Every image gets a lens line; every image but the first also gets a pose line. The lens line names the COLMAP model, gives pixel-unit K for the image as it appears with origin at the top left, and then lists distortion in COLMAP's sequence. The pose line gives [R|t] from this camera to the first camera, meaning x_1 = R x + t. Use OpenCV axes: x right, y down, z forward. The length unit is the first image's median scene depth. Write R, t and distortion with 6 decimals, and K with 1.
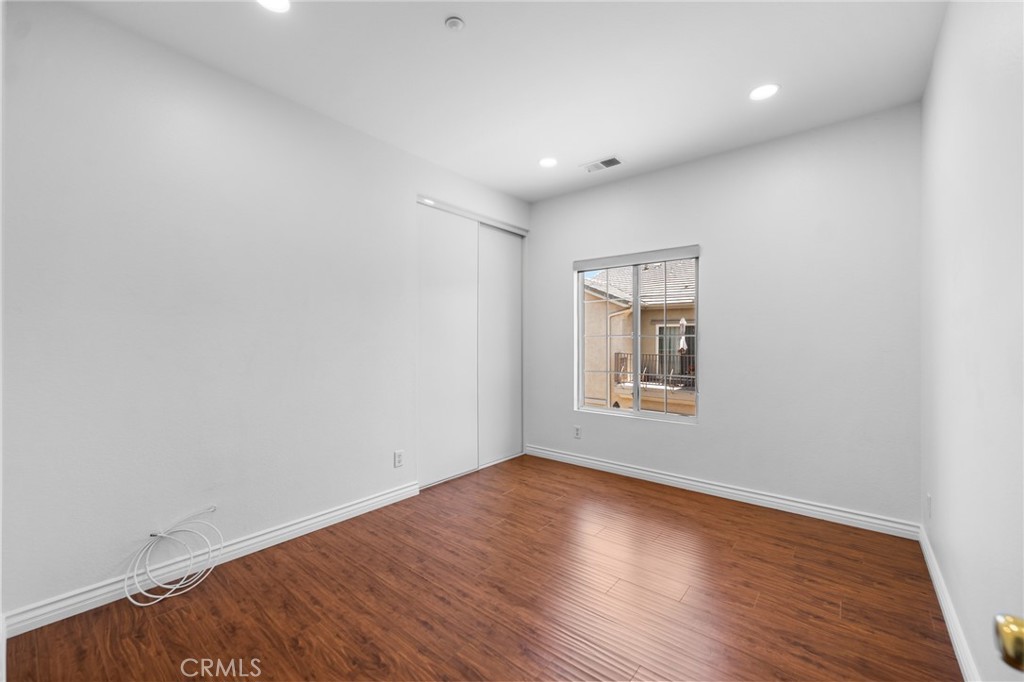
lens RADIAL K [[416.0, 0, 511.8], [0, 416.0, 338.8], [0, 0, 1]] dist [-0.000461, -0.000492]
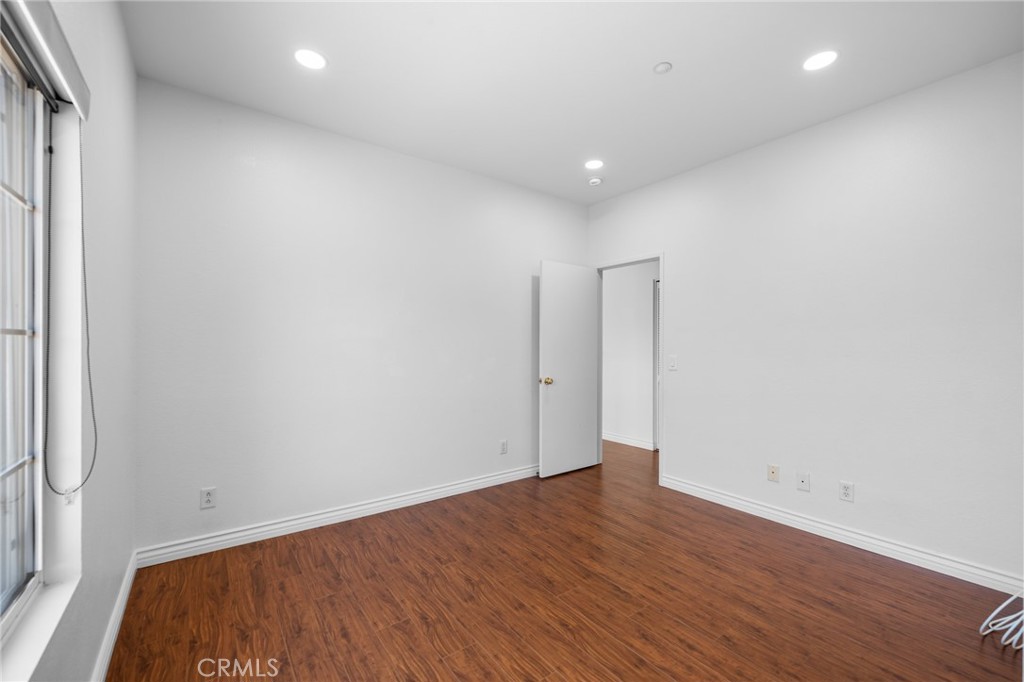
lens RADIAL K [[419.7, 0, 510.3], [0, 419.7, 338.9], [0, 0, 1]] dist [0.000808, -0.000237]
pose [[-0.970007, -0.004879, 0.243029, -0.013510], [-0.008516, 0.999867, -0.013917, -0.001891], [-0.242929, -0.015569, -0.969919, 1.498310]]
